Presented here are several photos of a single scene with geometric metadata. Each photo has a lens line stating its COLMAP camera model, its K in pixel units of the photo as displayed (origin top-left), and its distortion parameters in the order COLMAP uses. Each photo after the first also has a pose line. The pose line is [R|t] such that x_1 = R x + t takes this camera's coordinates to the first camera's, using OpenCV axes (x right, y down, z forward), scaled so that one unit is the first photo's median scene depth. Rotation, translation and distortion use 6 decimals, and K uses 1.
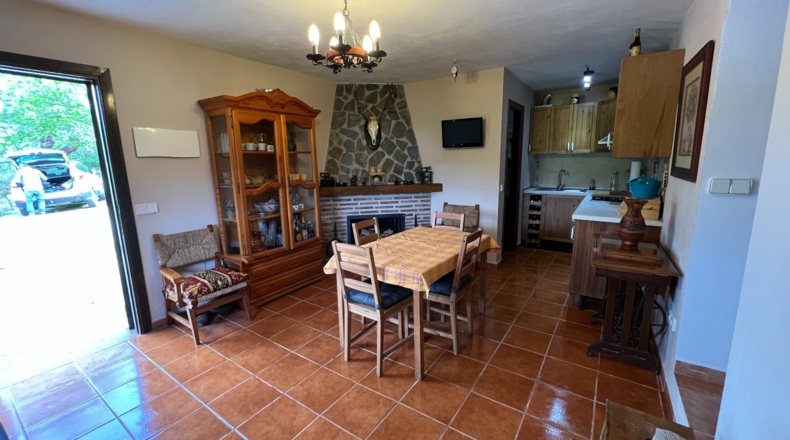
lens RADIAL K [[321.8, 0, 394.3], [0, 321.8, 217.1], [0, 0, 1]] dist [-0.000722, -0.000002]
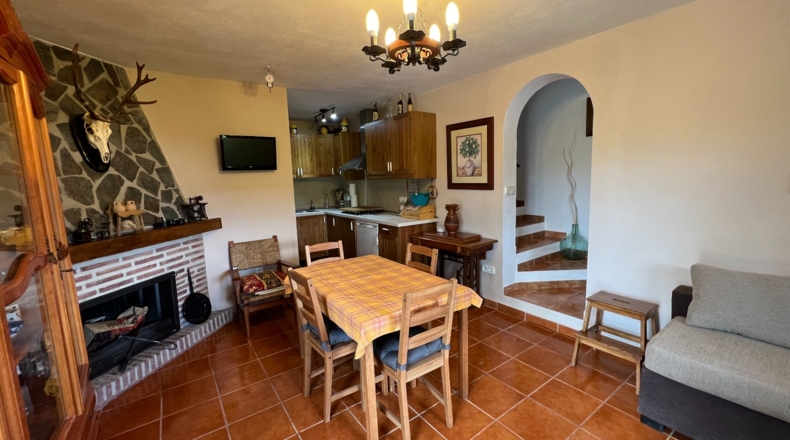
lens RADIAL K [[321.8, 0, 394.3], [0, 321.8, 217.1], [0, 0, 1]] dist [-0.000722, -0.000002]
pose [[0.341743, -0.114236, 0.932825, -0.406297], [0.194908, 0.979619, 0.048561, -0.062592], [-0.919360, 0.165219, 0.357044, 0.357044]]
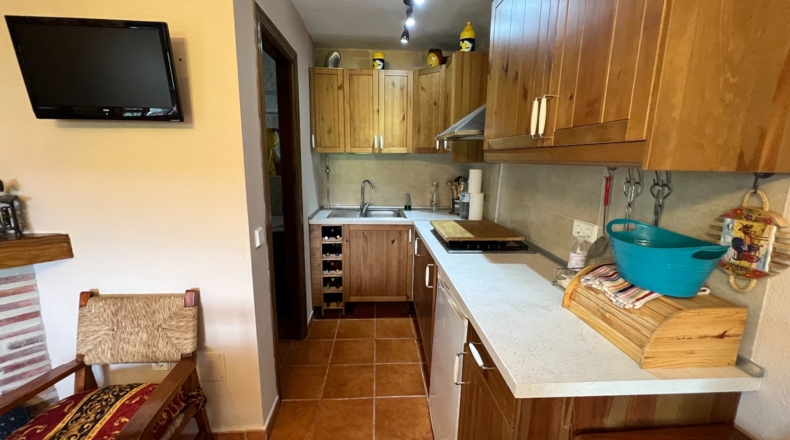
lens RADIAL K [[321.8, 0, 394.3], [0, 321.8, 217.1], [0, 0, 1]] dist [-0.000722, -0.000002]
pose [[0.790126, -0.084822, 0.607048, 0.209894], [0.083522, 0.996040, 0.030465, -0.102230], [-0.607228, 0.026631, 0.794081, 0.544796]]
